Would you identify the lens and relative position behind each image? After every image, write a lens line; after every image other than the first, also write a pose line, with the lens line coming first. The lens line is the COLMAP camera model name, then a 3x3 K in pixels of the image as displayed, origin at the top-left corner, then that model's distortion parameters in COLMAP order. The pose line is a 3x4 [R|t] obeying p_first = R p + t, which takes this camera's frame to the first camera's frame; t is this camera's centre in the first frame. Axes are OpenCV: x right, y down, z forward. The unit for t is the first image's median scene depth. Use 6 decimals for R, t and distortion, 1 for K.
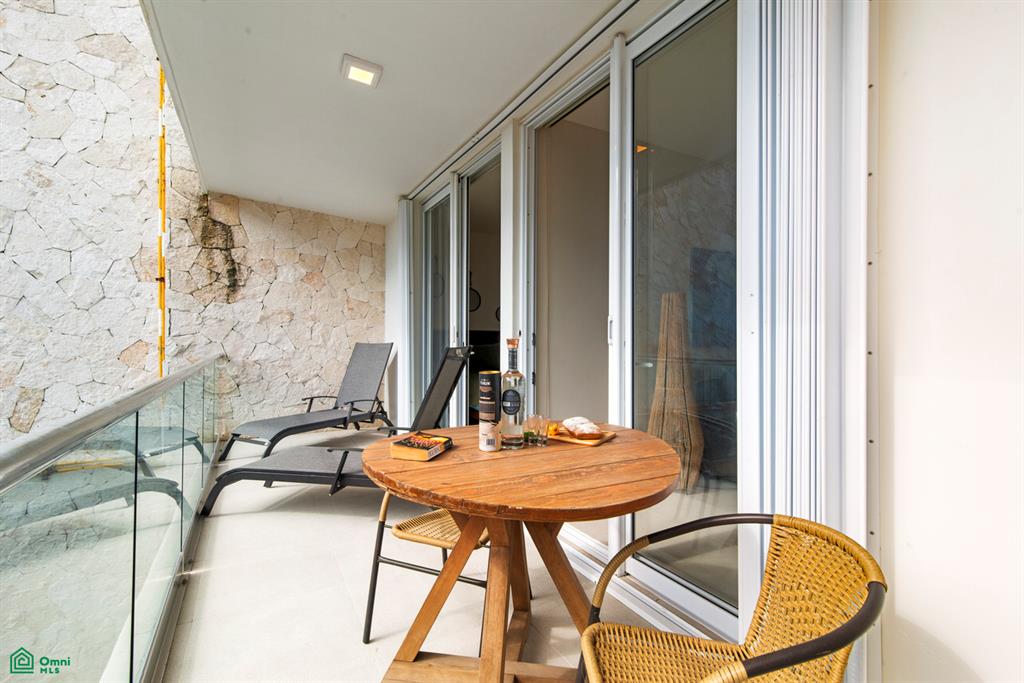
lens RADIAL K [[464.6, 0, 507.3], [0, 464.6, 337.3], [0, 0, 1]] dist [0.017916, -0.000616]
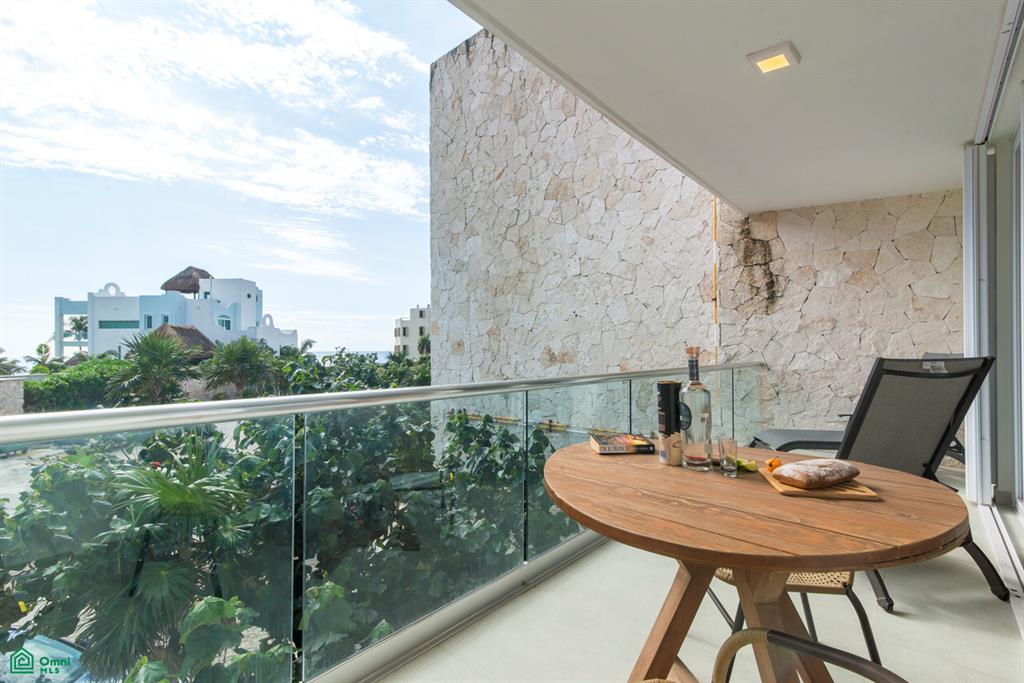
lens RADIAL K [[464.6, 0, 507.3], [0, 464.6, 349.4], [0, 0, 1]] dist [0.017916, -0.000616]
pose [[0.330853, -0.004247, -0.943673, 0.203954], [0.008726, 0.999961, -0.001441, 0.001850], [0.943642, -0.007758, 0.330877, 0.099781]]
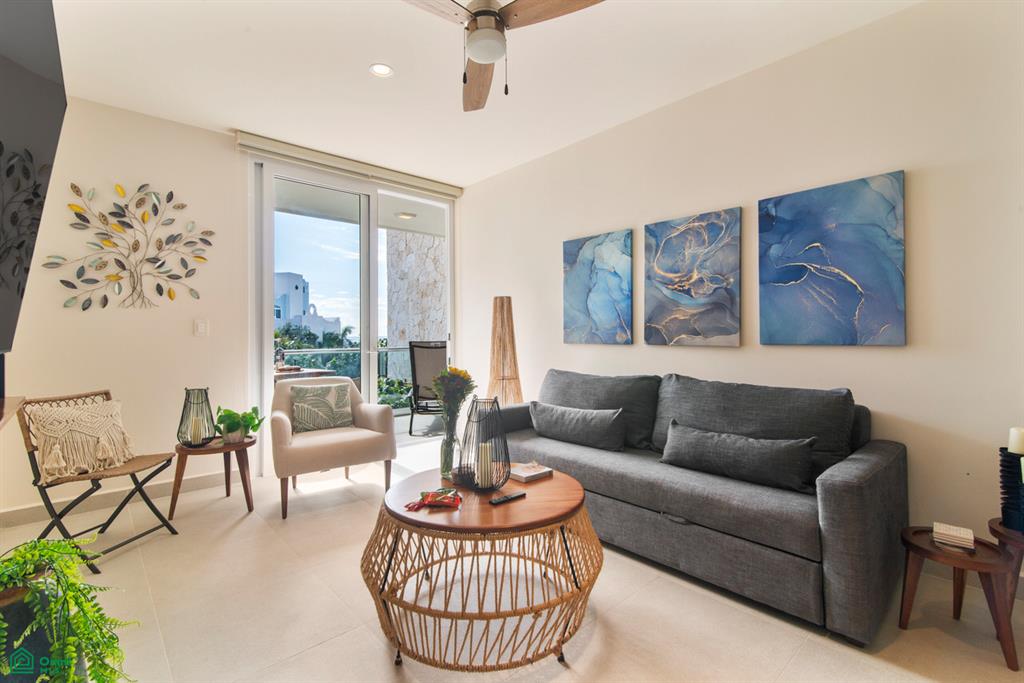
lens RADIAL K [[464.6, 0, 511.7], [0, 464.6, 337.0], [0, 0, 1]] dist [0.017916, -0.000616]
pose [[0.237793, 0.001224, -0.971315, 1.807360], [0.015603, 0.999865, 0.005080, -0.001590], [0.971190, -0.016364, 0.237742, 0.904137]]
